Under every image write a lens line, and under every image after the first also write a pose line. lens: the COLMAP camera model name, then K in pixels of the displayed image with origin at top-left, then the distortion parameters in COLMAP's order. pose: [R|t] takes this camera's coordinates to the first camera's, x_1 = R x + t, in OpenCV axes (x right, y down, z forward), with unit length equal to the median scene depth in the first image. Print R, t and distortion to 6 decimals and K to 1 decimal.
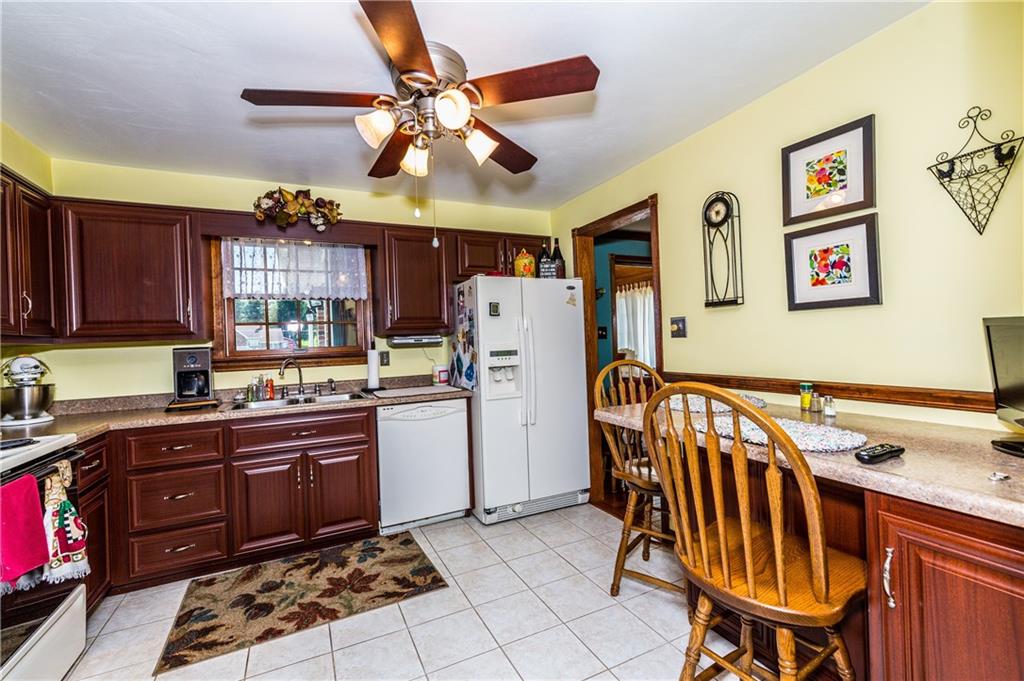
lens RADIAL K [[436.6, 0, 510.4], [0, 436.6, 341.1], [0, 0, 1]] dist [-0.000205, -0.000312]
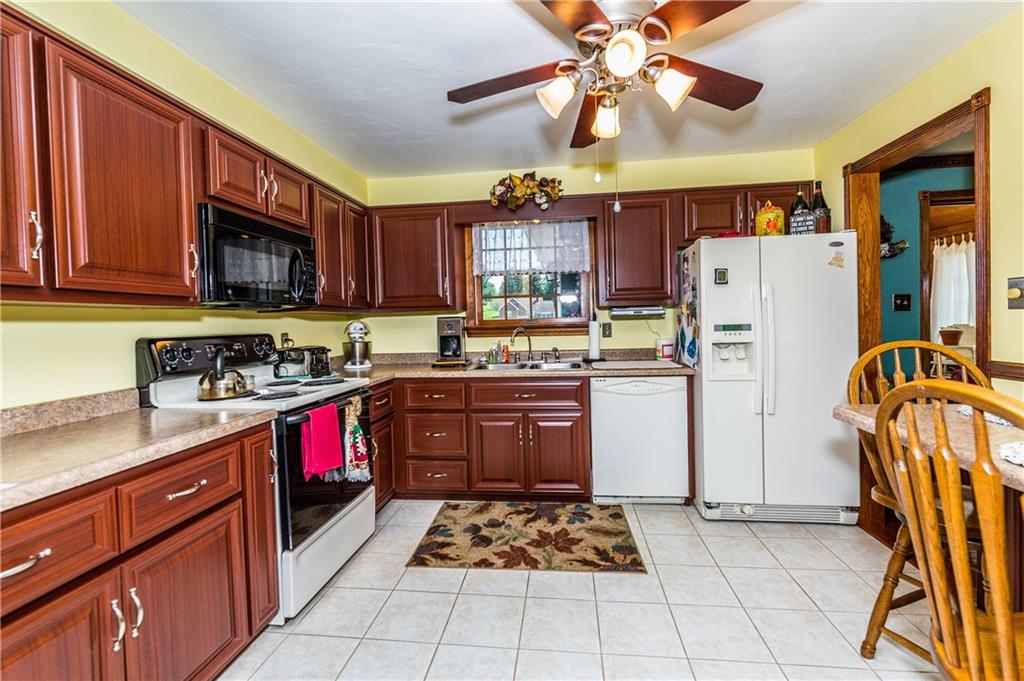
lens RADIAL K [[436.6, 0, 514.6], [0, 436.6, 329.6], [0, 0, 1]] dist [-0.000205, -0.000312]
pose [[0.844630, 0.026186, -0.534710, 0.092319], [-0.005233, 0.999159, 0.040664, -0.000611], [0.535325, -0.031548, 0.844057, 0.057626]]
